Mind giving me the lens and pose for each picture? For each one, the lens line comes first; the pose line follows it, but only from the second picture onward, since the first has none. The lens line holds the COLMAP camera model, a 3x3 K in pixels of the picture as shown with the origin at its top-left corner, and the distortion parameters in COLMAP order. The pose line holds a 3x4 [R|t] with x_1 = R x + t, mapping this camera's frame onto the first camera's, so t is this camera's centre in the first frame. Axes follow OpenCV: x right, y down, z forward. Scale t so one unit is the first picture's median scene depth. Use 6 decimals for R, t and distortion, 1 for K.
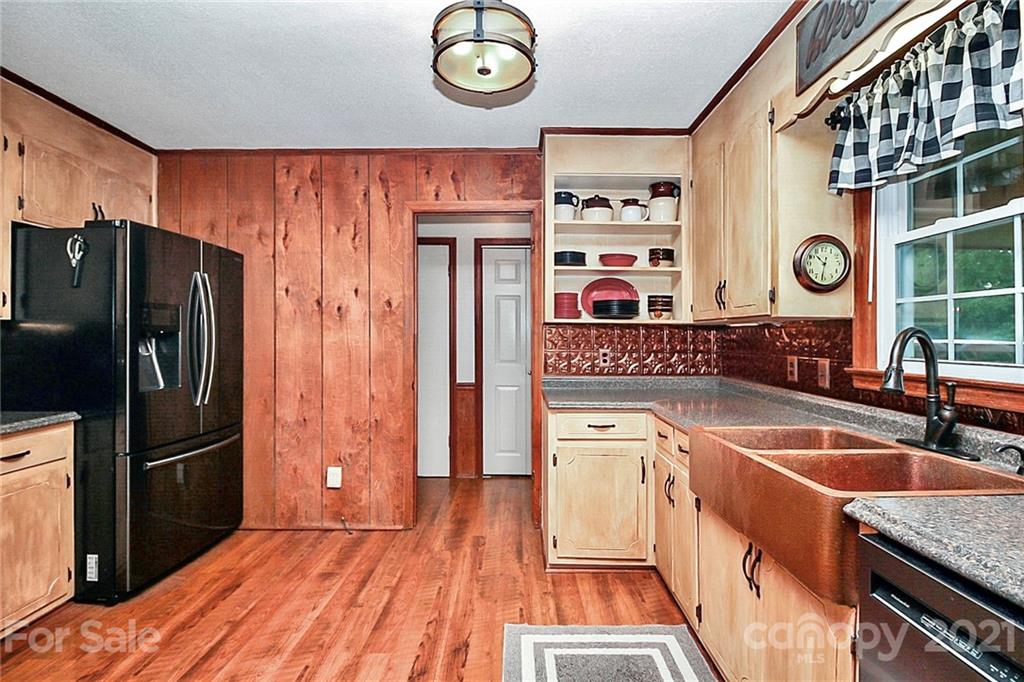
lens RADIAL K [[501.4, 0, 510.4], [0, 501.4, 335.8], [0, 0, 1]] dist [0.000896, -0.000511]
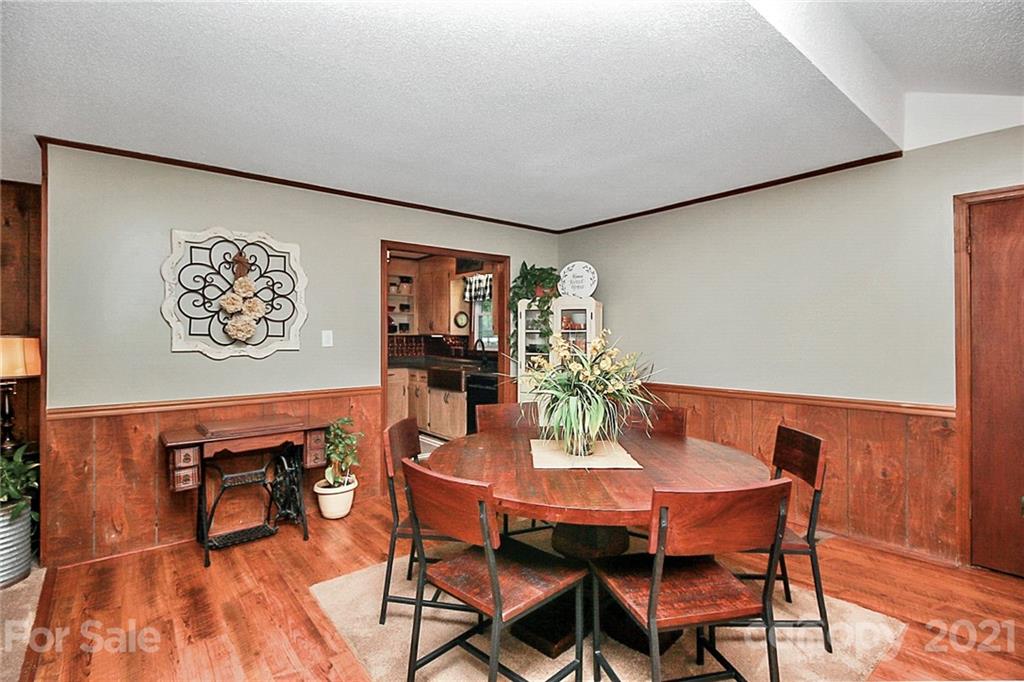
lens RADIAL K [[477.4, 0, 512.0], [0, 477.4, 341.0], [0, 0, 1]] dist [-0.002797, -0.000531]
pose [[0.783466, 0.000599, 0.621435, -1.012613], [-0.005917, 0.999961, 0.006496, -0.018381], [-0.621407, -0.008767, 0.783439, -1.582102]]
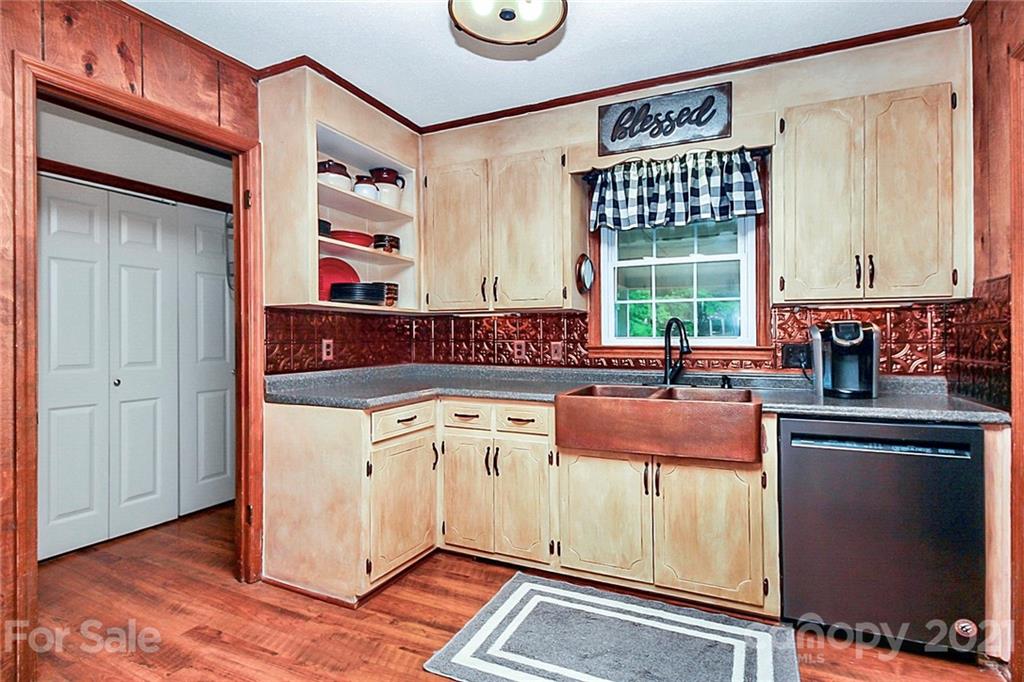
lens RADIAL K [[508.6, 0, 512.9], [0, 508.6, 333.4], [0, 0, 1]] dist [-0.002087, -0.000779]
pose [[0.418086, 0.000566, 0.908407, -0.691586], [0.002429, 0.999996, -0.001740, 0.026885], [-0.908404, 0.002934, 0.418082, 0.498358]]
